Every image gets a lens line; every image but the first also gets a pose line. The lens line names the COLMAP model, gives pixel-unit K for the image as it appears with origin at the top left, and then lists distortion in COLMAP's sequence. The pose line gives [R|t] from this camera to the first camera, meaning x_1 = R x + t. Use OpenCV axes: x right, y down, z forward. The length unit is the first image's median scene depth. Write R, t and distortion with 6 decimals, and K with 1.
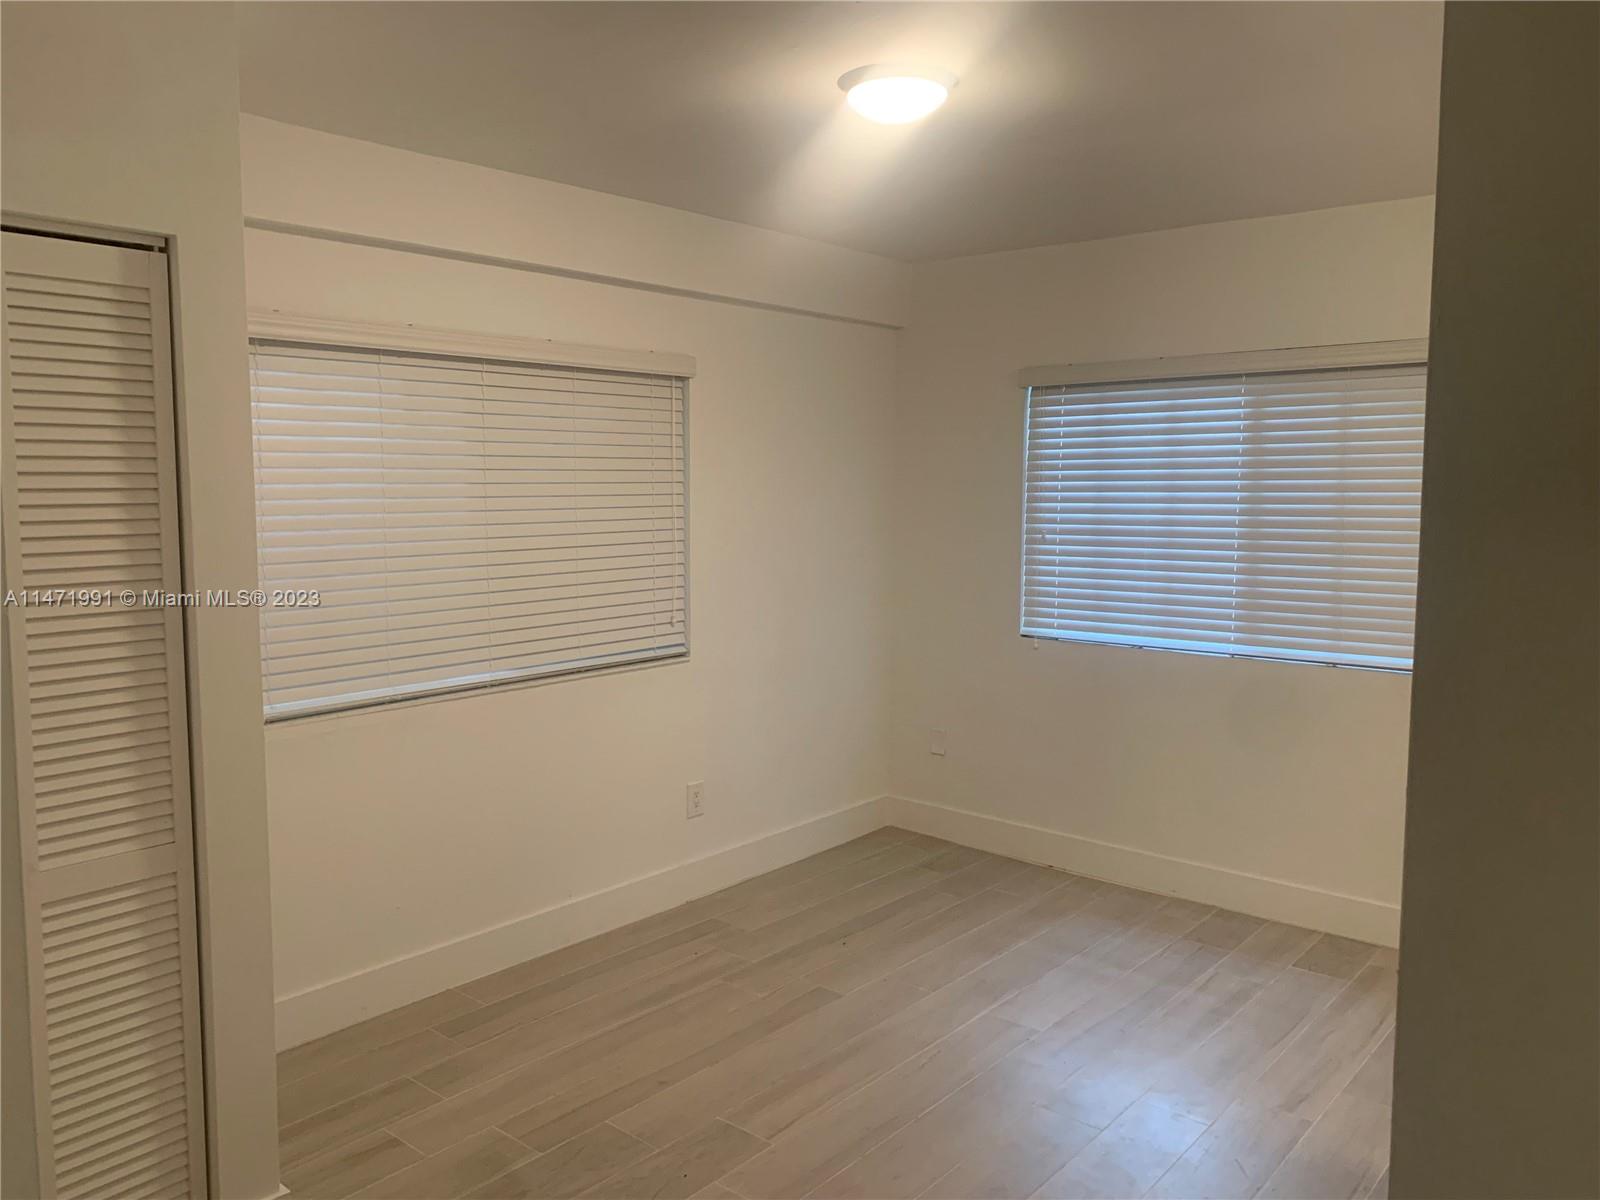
lens RADIAL K [[1216.4, 0, 799.2], [0, 1216.4, 599.6], [0, 0, 1]] dist [0.021772, -0.010197]
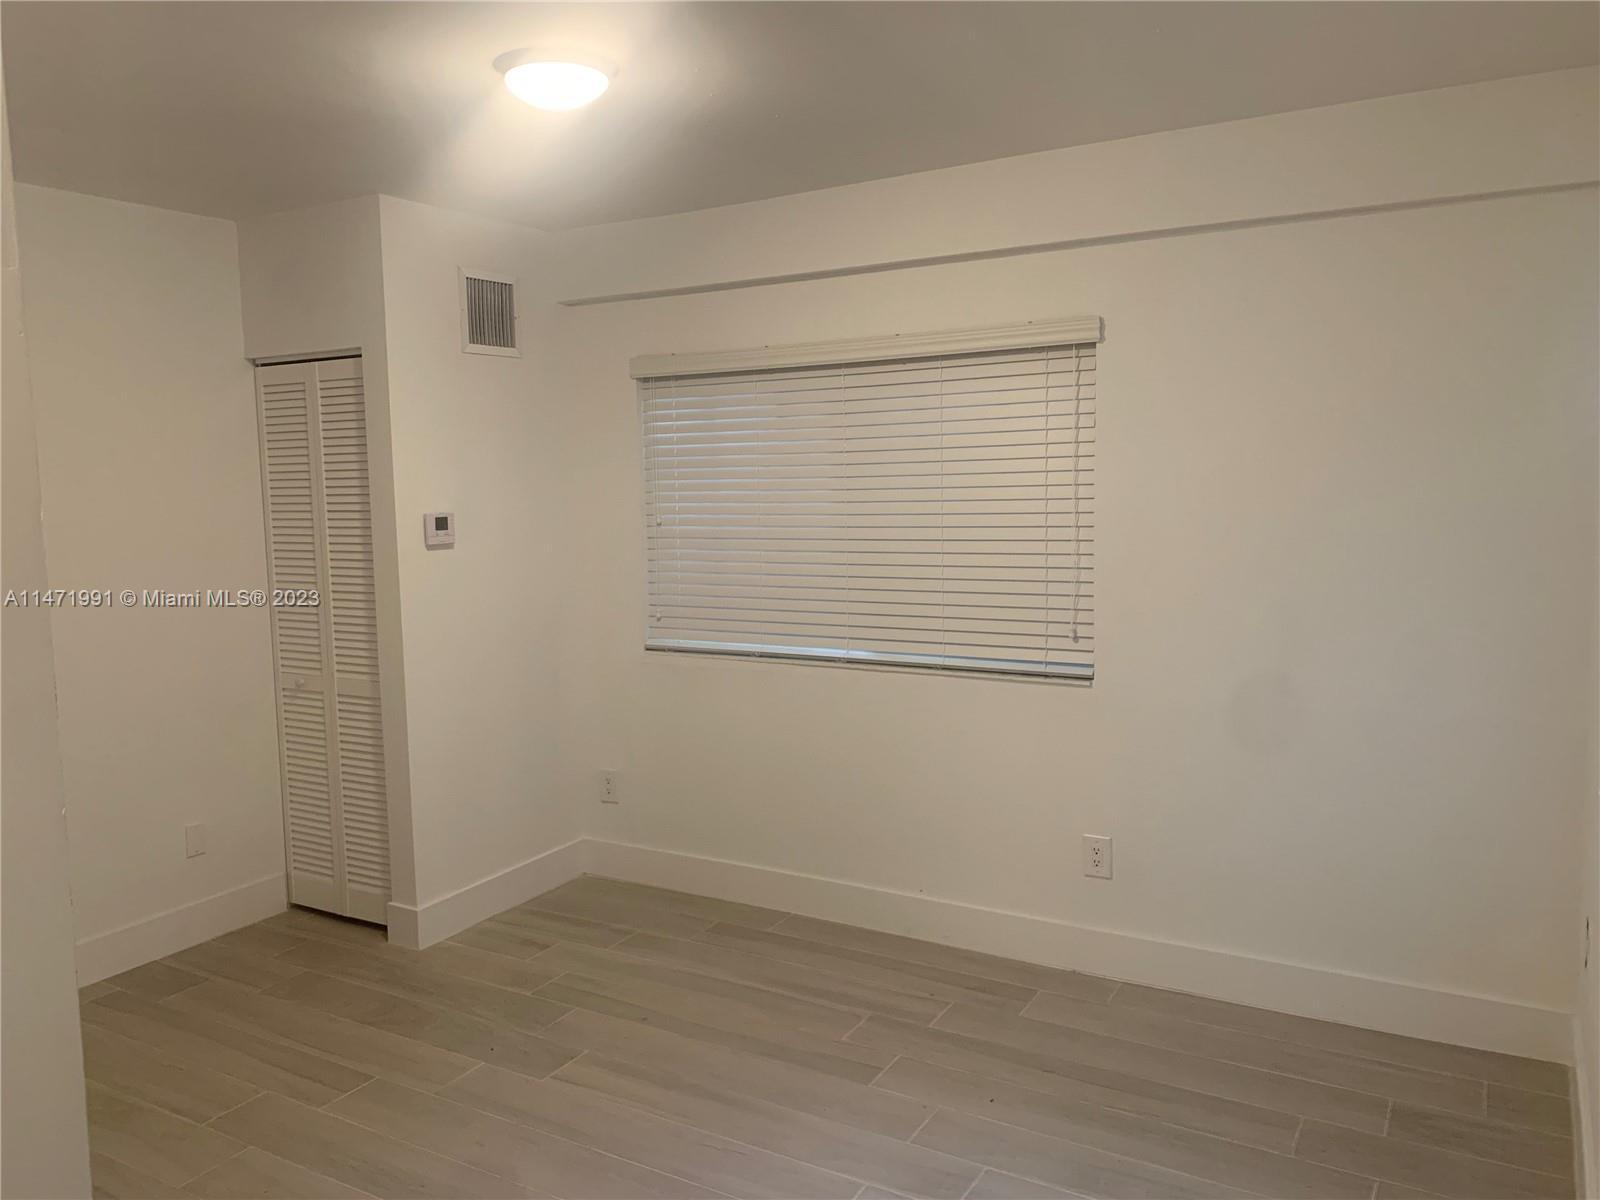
lens RADIAL K [[1216.4, 0, 792.2], [0, 1216.4, 594.7], [0, 0, 1]] dist [0.021772, -0.010197]
pose [[0.166515, 0.086871, -0.982205, 0.816515], [-0.081201, 0.993936, 0.074142, -0.067824], [0.982690, 0.067410, 0.172559, 0.774791]]
